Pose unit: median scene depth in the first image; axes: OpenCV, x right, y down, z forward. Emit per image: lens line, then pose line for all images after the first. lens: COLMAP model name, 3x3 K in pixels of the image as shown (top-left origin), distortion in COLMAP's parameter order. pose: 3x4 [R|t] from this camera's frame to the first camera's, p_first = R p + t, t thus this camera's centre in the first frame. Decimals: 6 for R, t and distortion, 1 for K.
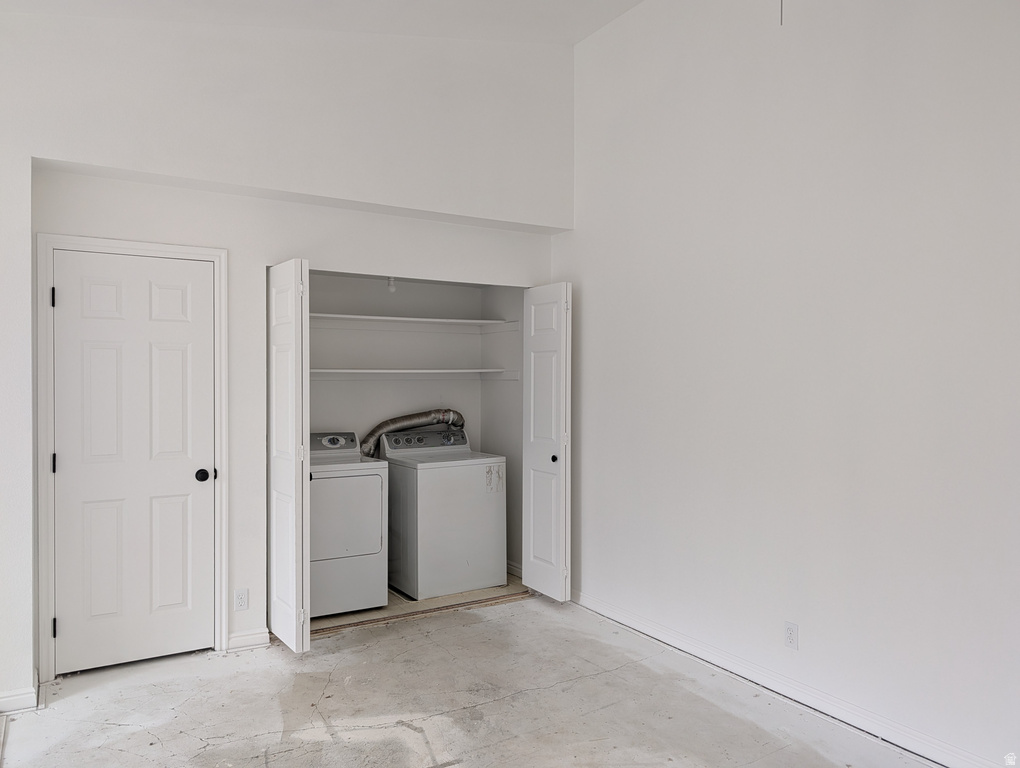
lens RADIAL K [[736.4, 0, 506.7], [0, 736.4, 383.8], [0, 0, 1]] dist [0.022402, -0.022503]
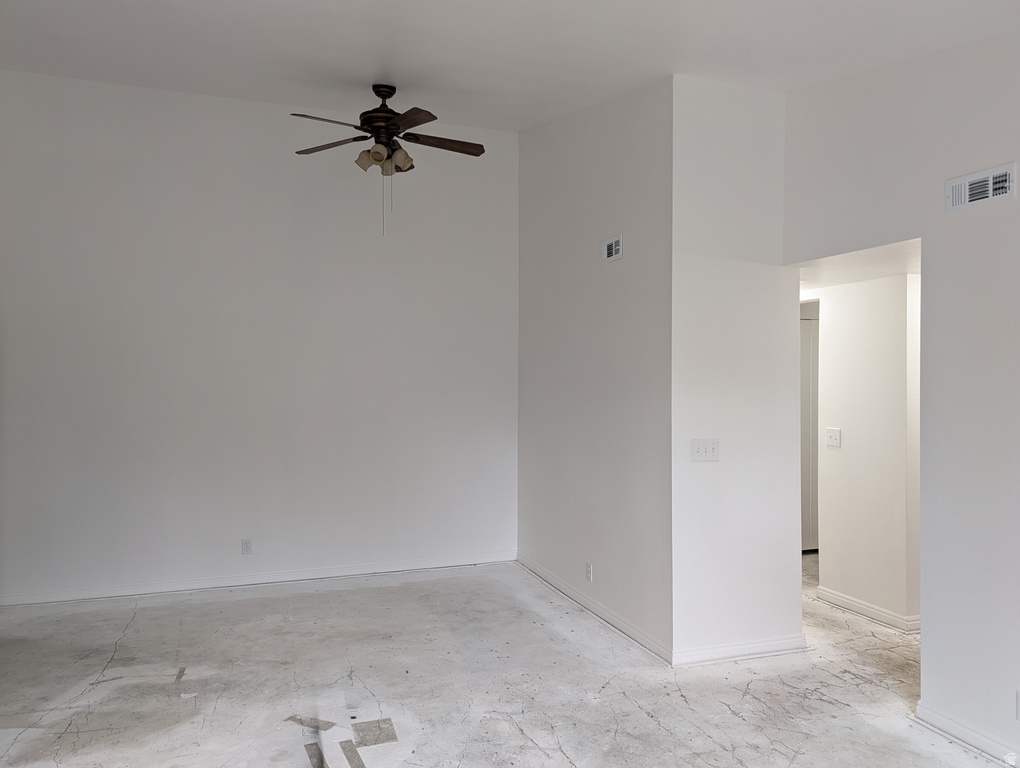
lens RADIAL K [[736.4, 0, 512.9], [0, 736.4, 383.6], [0, 0, 1]] dist [0.022402, -0.022503]
pose [[0.198999, -0.002950, 0.979995, -1.145847], [0.010540, 0.999944, 0.000870, -0.016089], [-0.979943, 0.010156, 0.199019, 0.098998]]
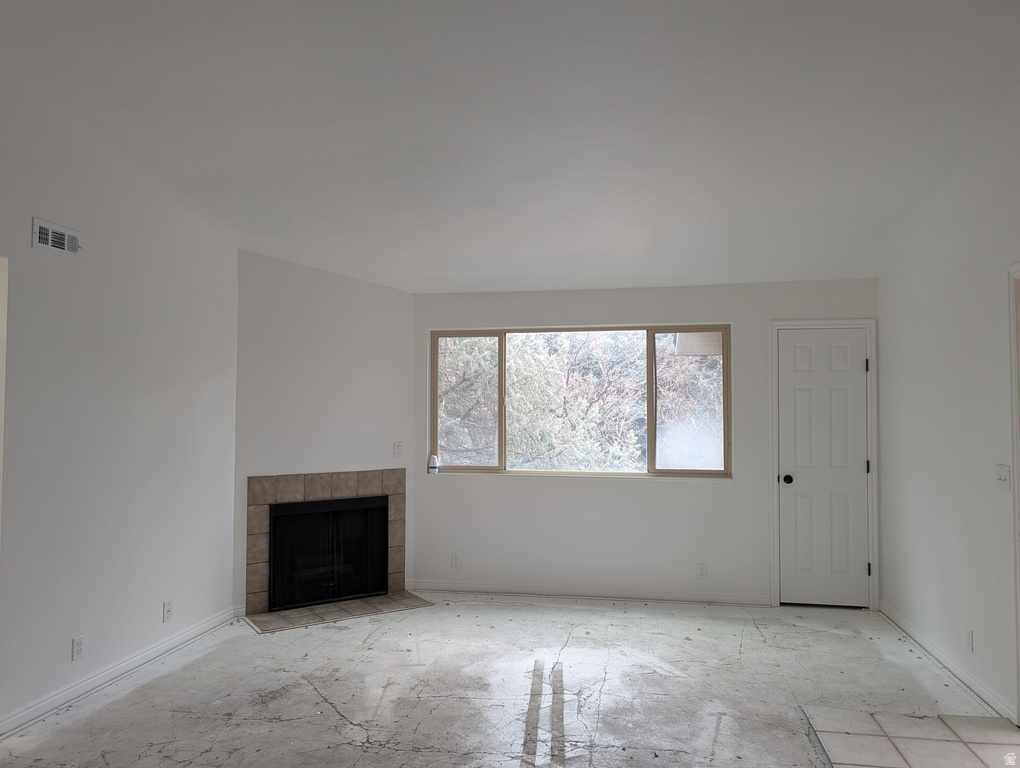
lens RADIAL K [[736.4, 0, 510.8], [0, 736.4, 386.1], [0, 0, 1]] dist [0.022402, -0.022503]
pose [[-0.655932, -0.025512, -0.754389, 0.294709], [-0.010761, 0.999643, -0.024449, -0.011369], [0.754743, -0.007919, -0.655973, 0.966582]]
